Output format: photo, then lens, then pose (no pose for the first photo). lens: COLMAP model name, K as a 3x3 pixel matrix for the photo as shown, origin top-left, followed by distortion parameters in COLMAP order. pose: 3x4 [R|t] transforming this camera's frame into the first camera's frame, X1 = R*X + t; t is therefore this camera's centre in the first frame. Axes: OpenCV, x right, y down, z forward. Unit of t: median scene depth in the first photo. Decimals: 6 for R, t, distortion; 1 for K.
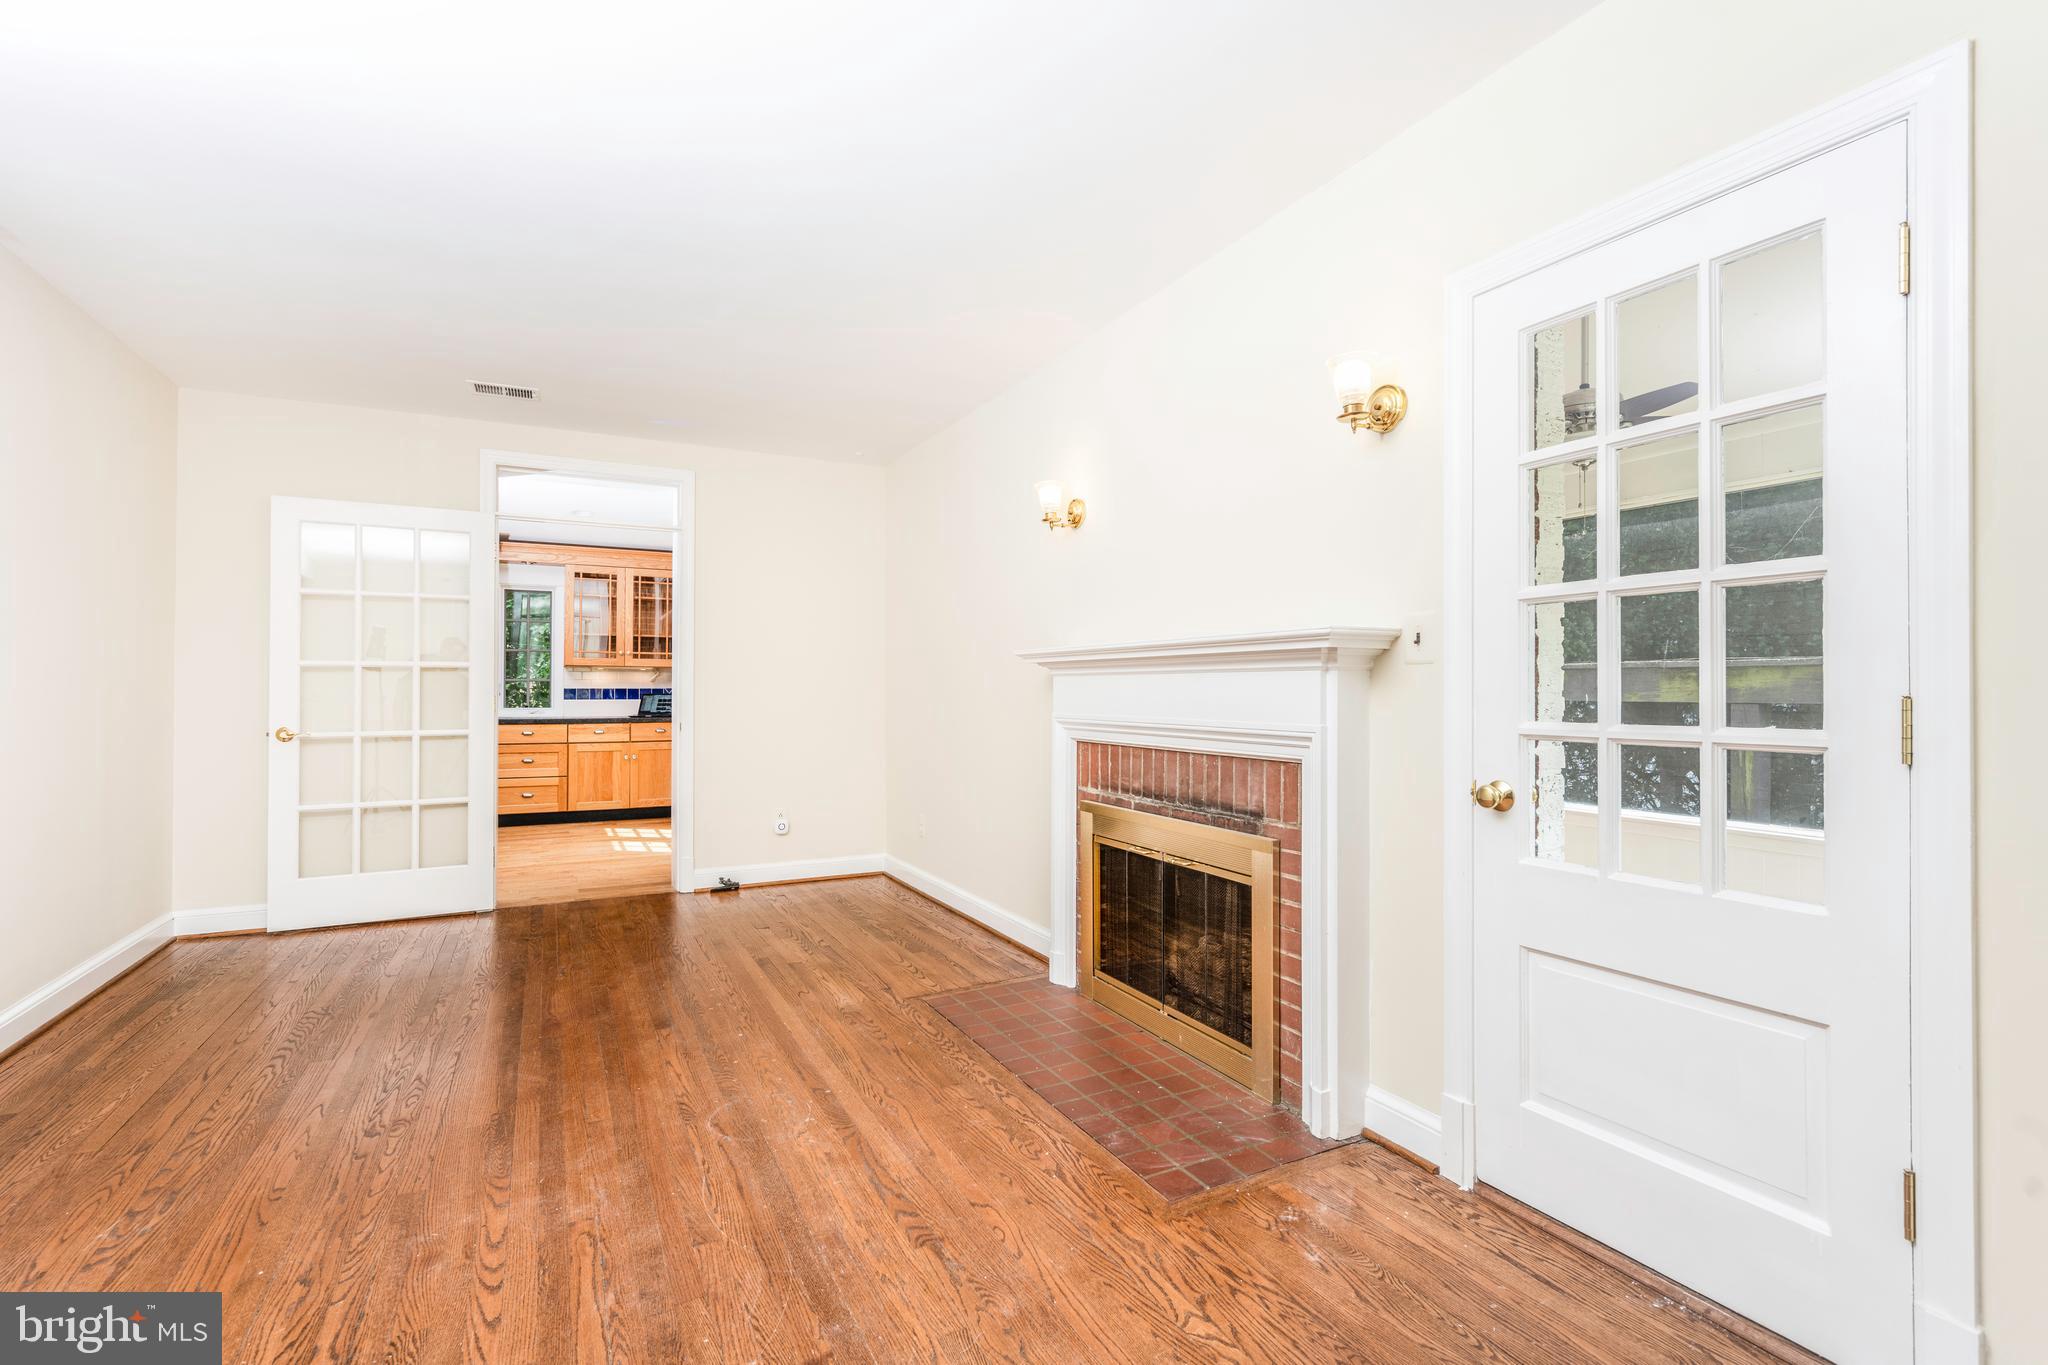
lens RADIAL K [[927.4, 0, 1014.2], [0, 927.4, 685.4], [0, 0, 1]] dist [-0.000697, 0.000199]
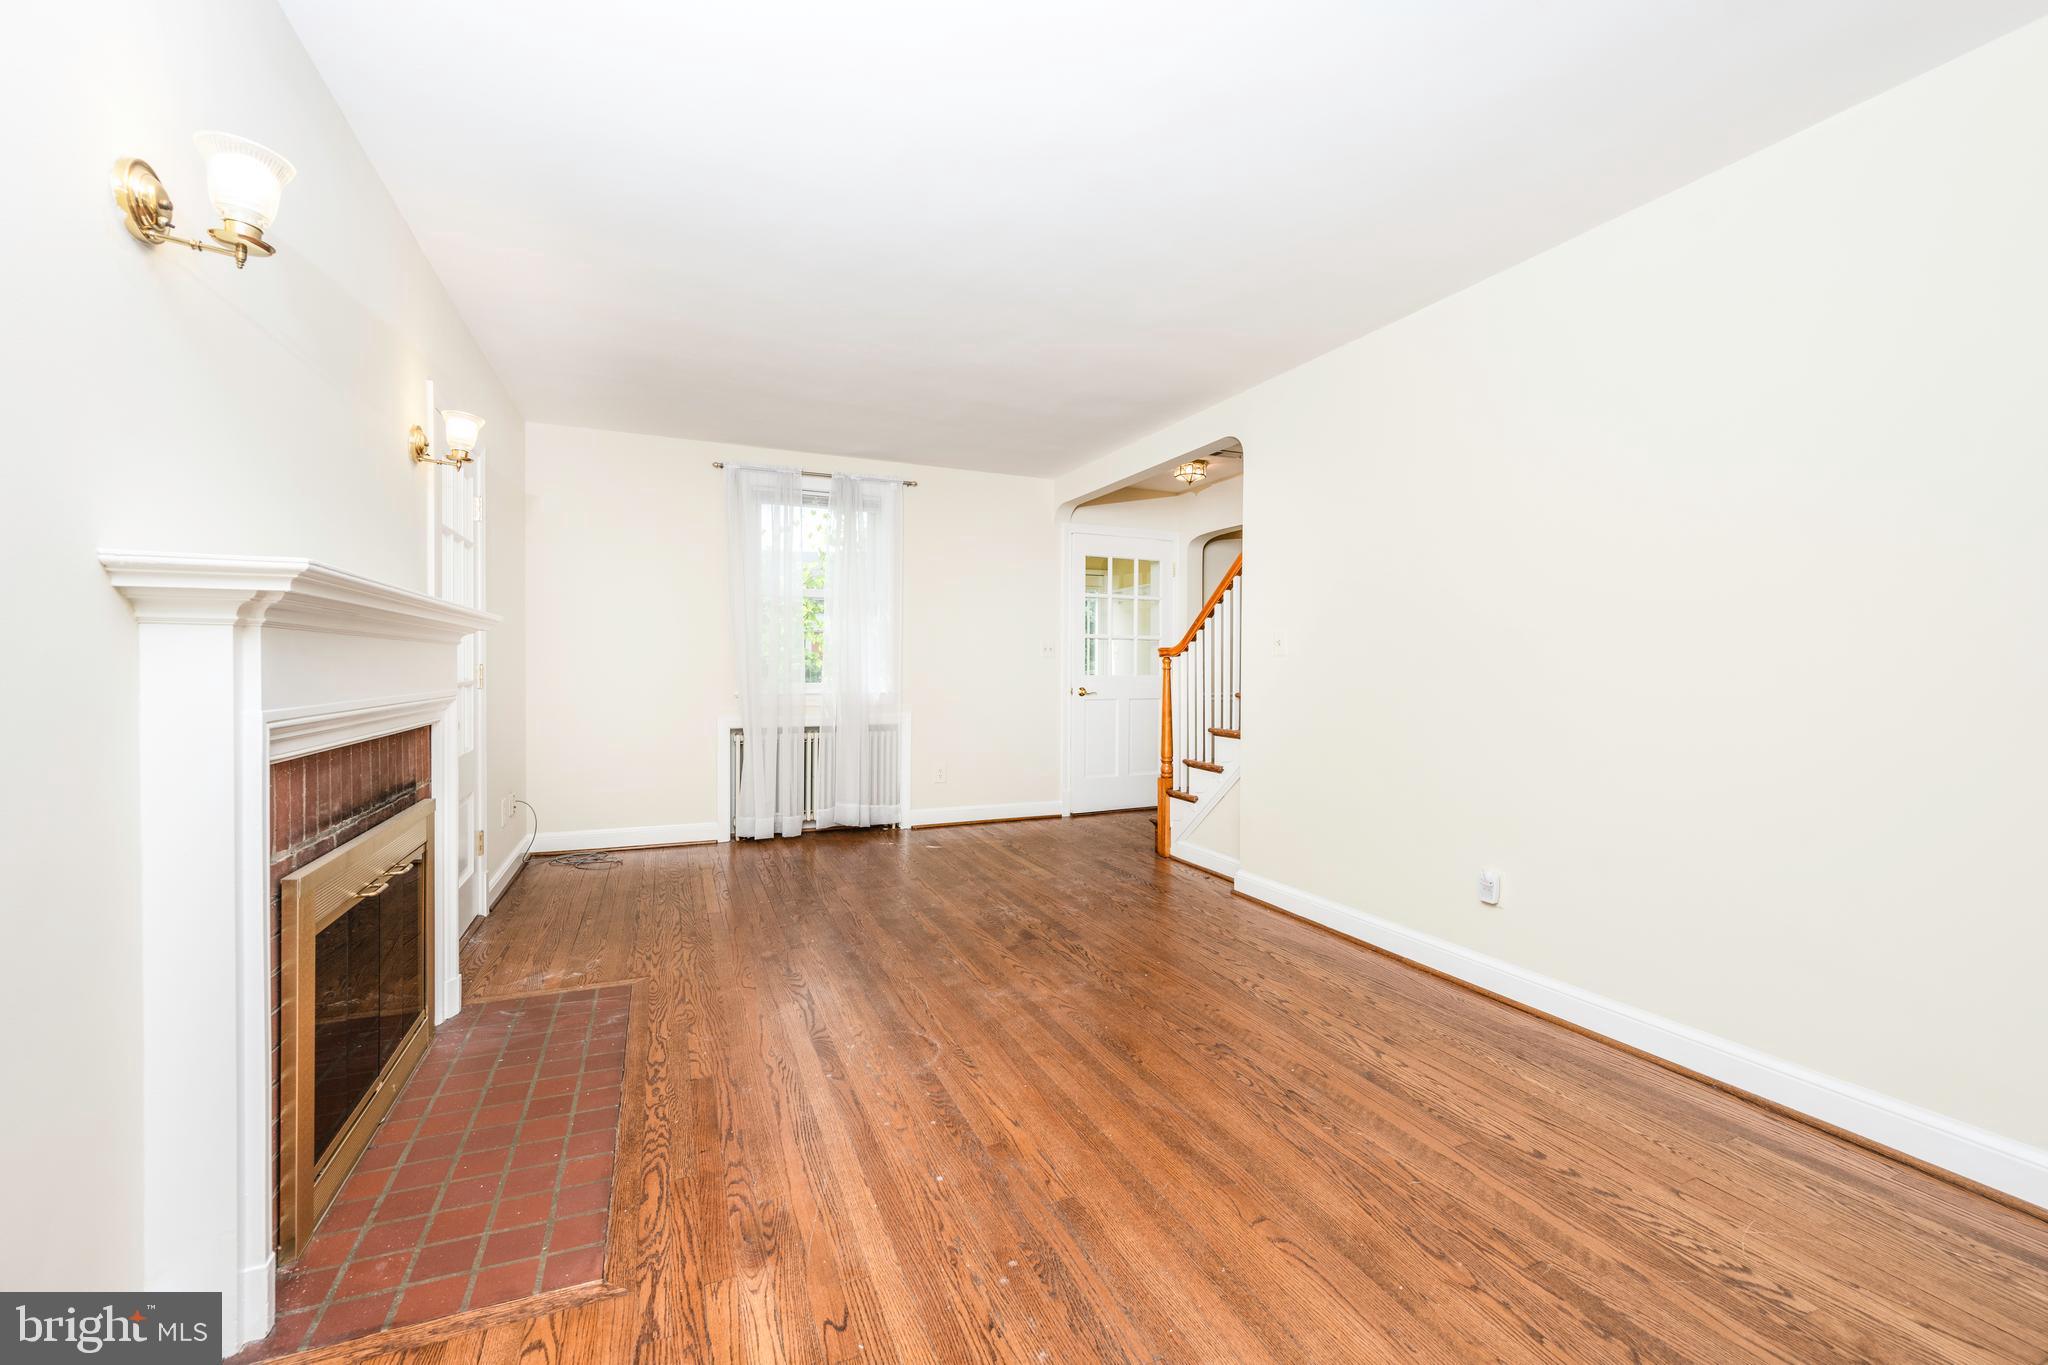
lens RADIAL K [[818.9, 0, 1023.8], [0, 818.9, 673.6], [0, 0, 1]] dist [0.000520, 0.000161]
pose [[-0.998562, -0.006710, 0.053179, -0.432904], [-0.006561, 0.999974, 0.002988, 0.011150], [-0.053197, 0.002635, -0.998581, 1.785425]]
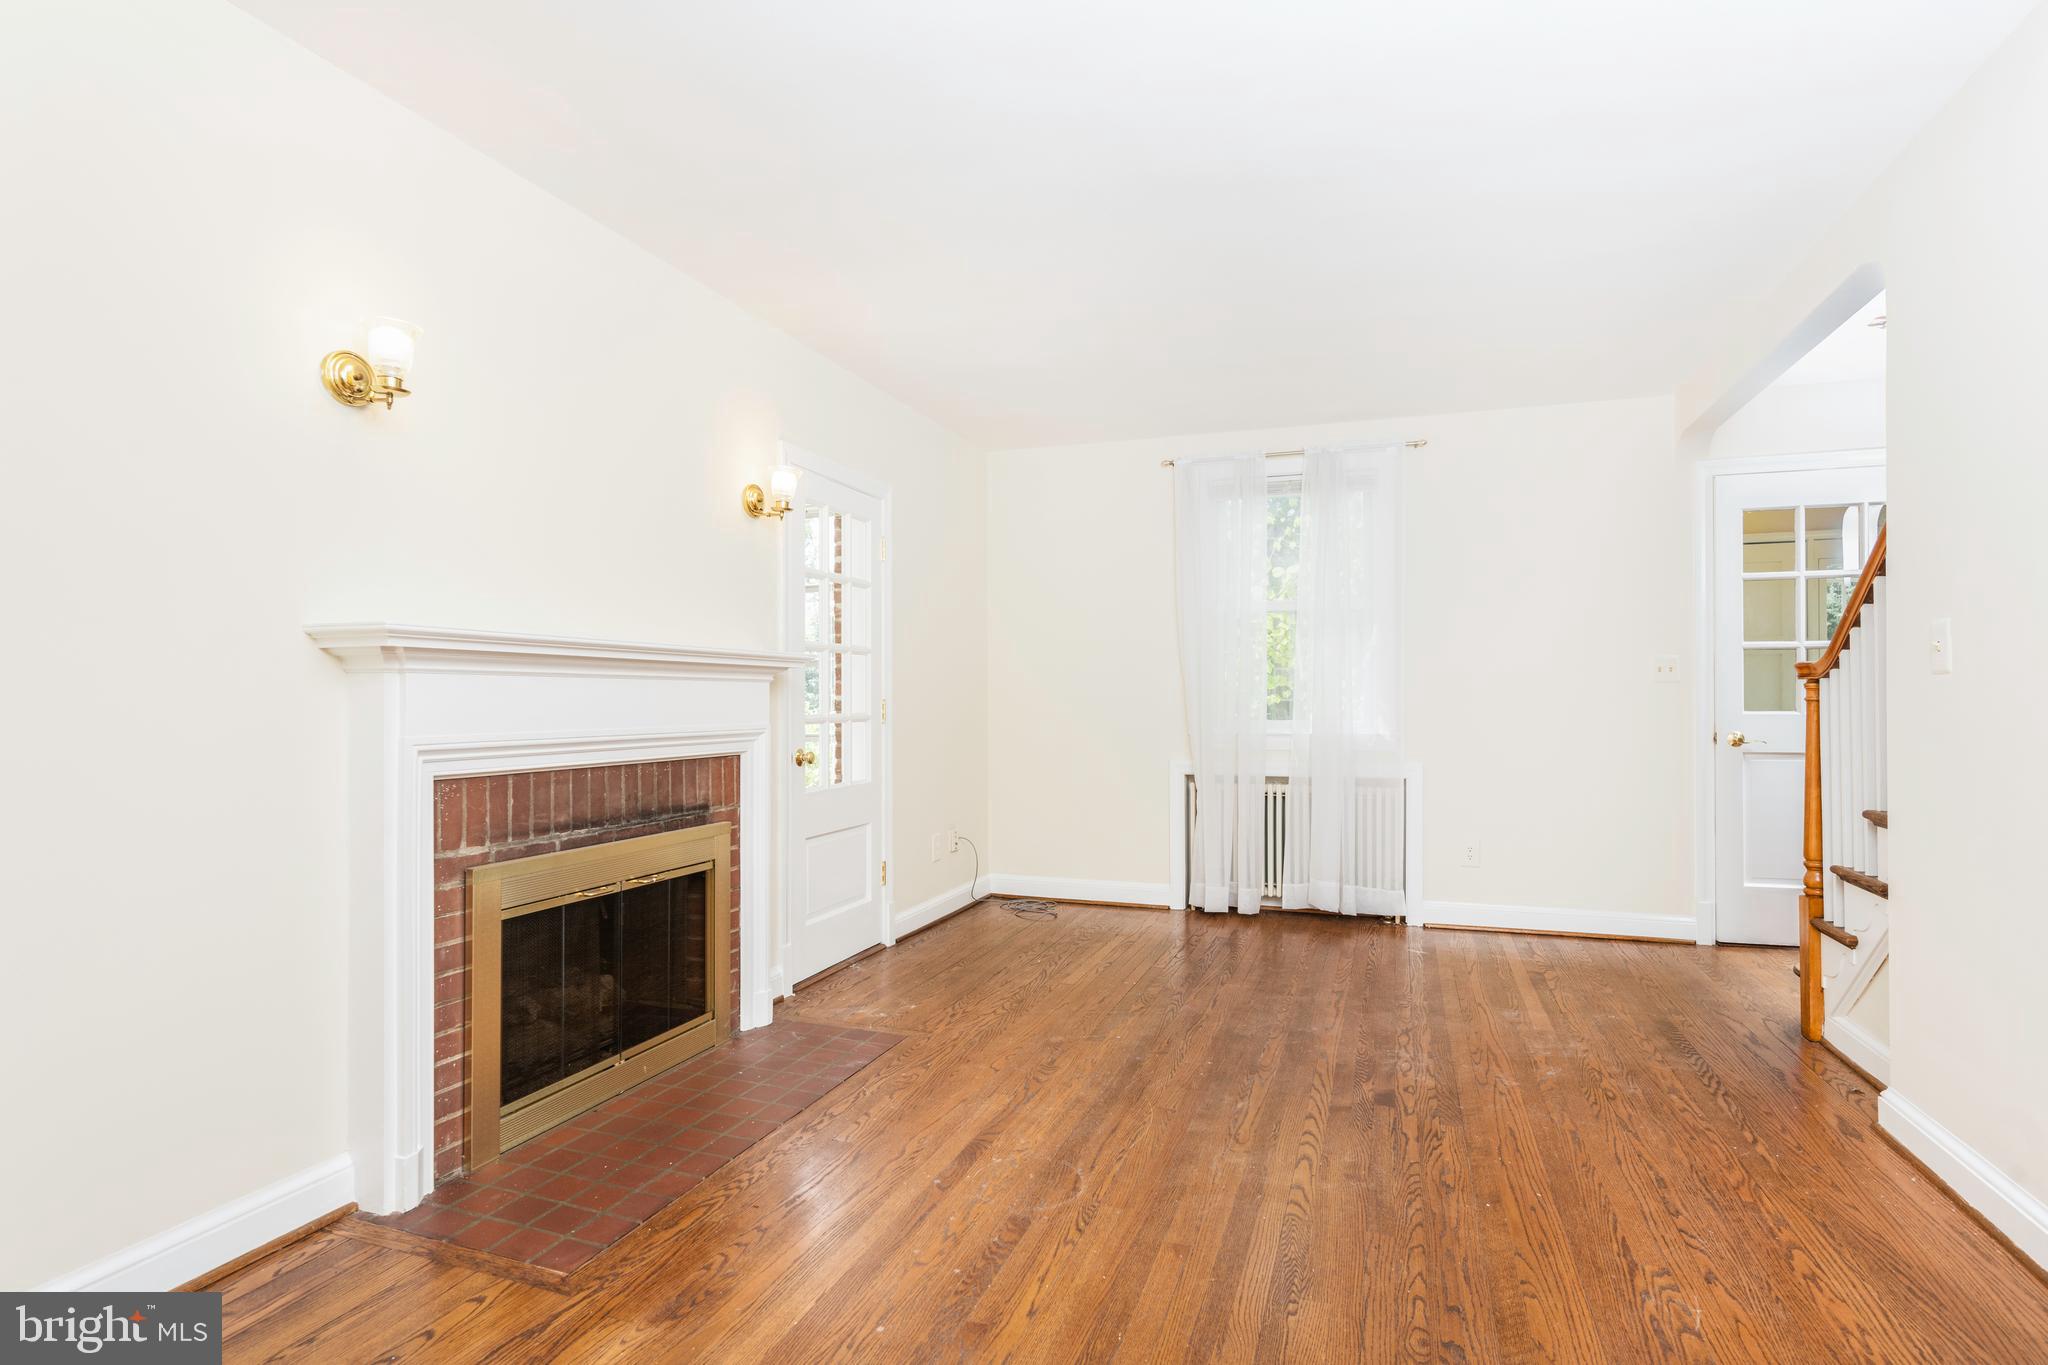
lens RADIAL K [[1038.3, 0, 1038.3], [0, 1038.3, 689.2], [0, 0, 1]] dist [0.000617, 0.000348]
pose [[-0.697706, 0.006962, 0.716350, -0.899708], [-0.002794, 0.999919, -0.012439, 0.009435], [-0.716379, -0.010681, -0.697630, 1.534078]]
